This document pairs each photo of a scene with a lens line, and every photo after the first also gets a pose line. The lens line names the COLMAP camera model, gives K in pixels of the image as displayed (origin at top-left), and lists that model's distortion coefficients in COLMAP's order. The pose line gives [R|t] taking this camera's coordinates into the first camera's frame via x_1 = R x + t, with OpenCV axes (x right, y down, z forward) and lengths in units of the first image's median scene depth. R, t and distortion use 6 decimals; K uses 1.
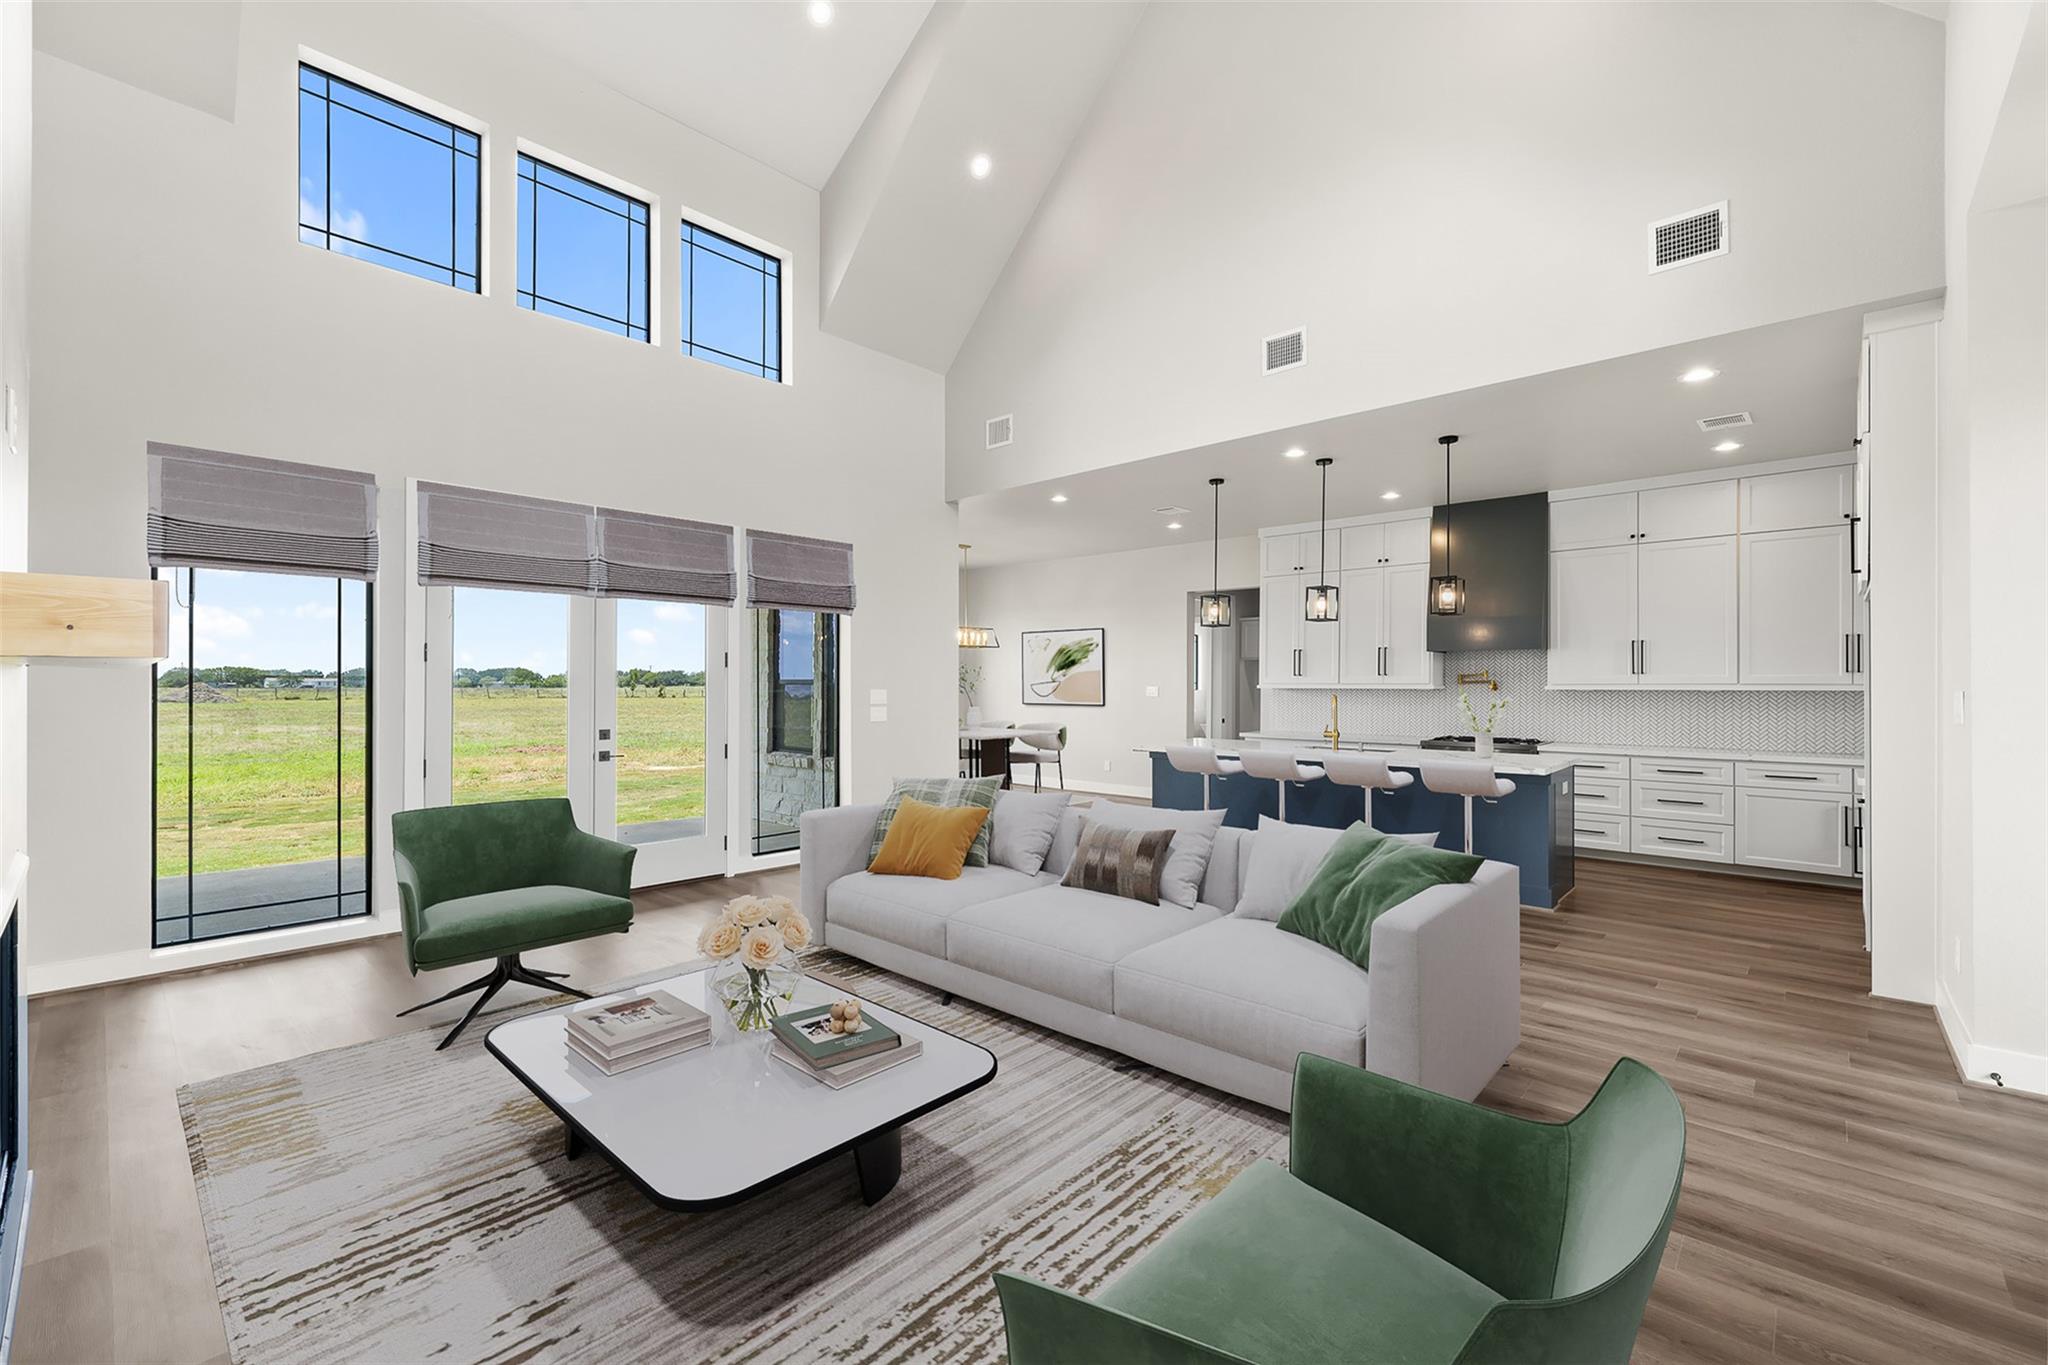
lens RADIAL K [[859.8, 0, 1021.6], [0, 859.8, 679.2], [0, 0, 1]] dist [-0.000527, 0.000050]
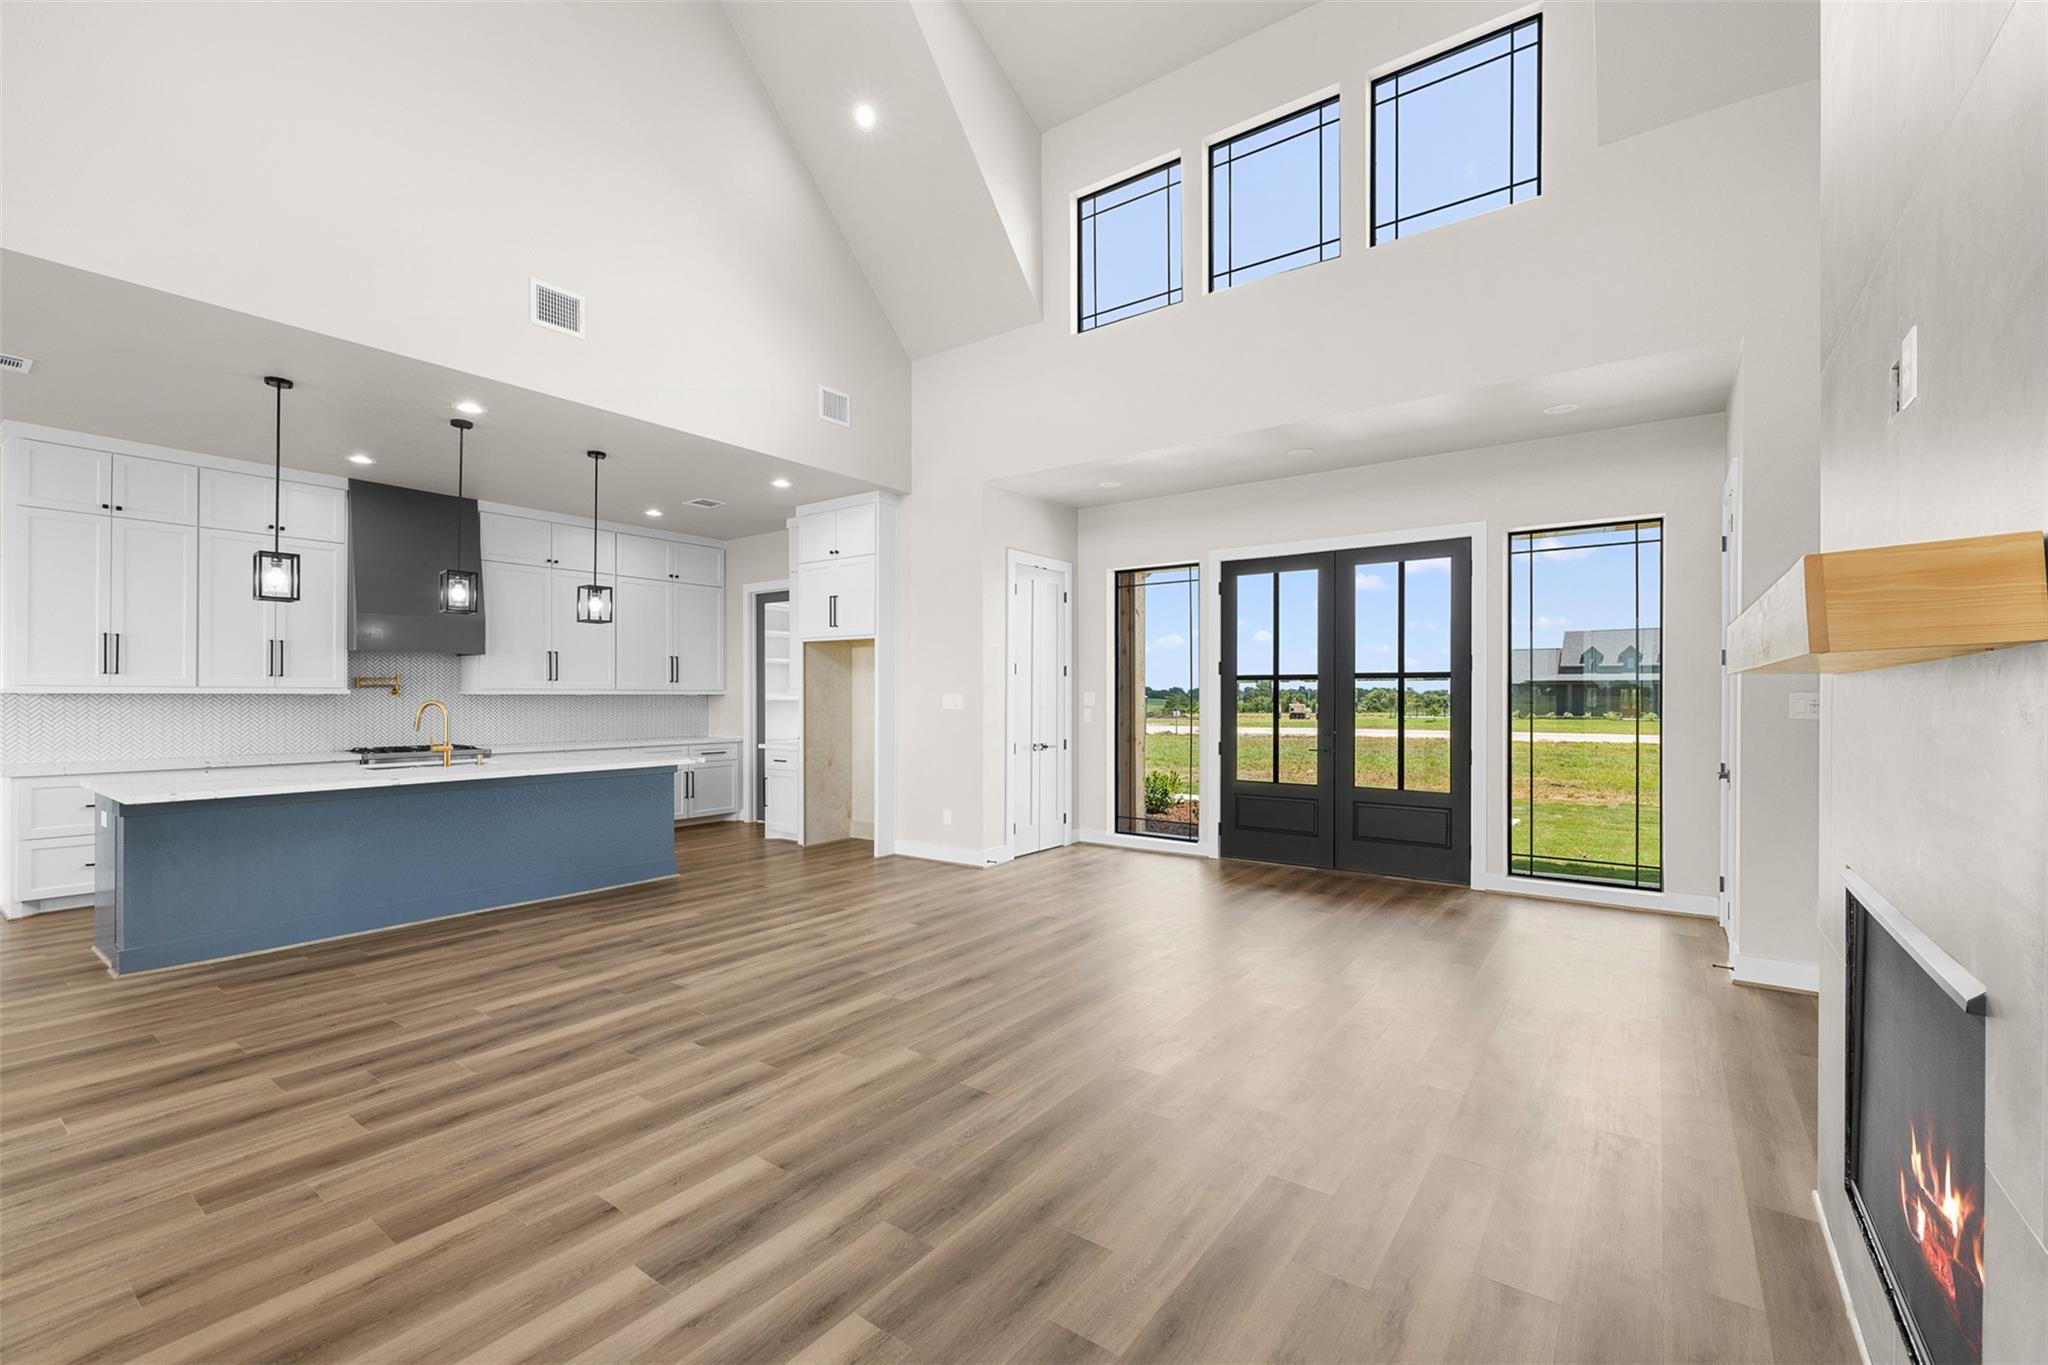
lens RADIAL K [[859.8, 0, 1021.6], [0, 859.8, 679.2], [0, 0, 1]] dist [-0.000527, 0.000050]
pose [[-0.113597, 0.014777, 0.993417, -0.477599], [-0.011755, 0.999799, -0.016216, 0.003298], [-0.993457, -0.013520, -0.113401, 0.479971]]
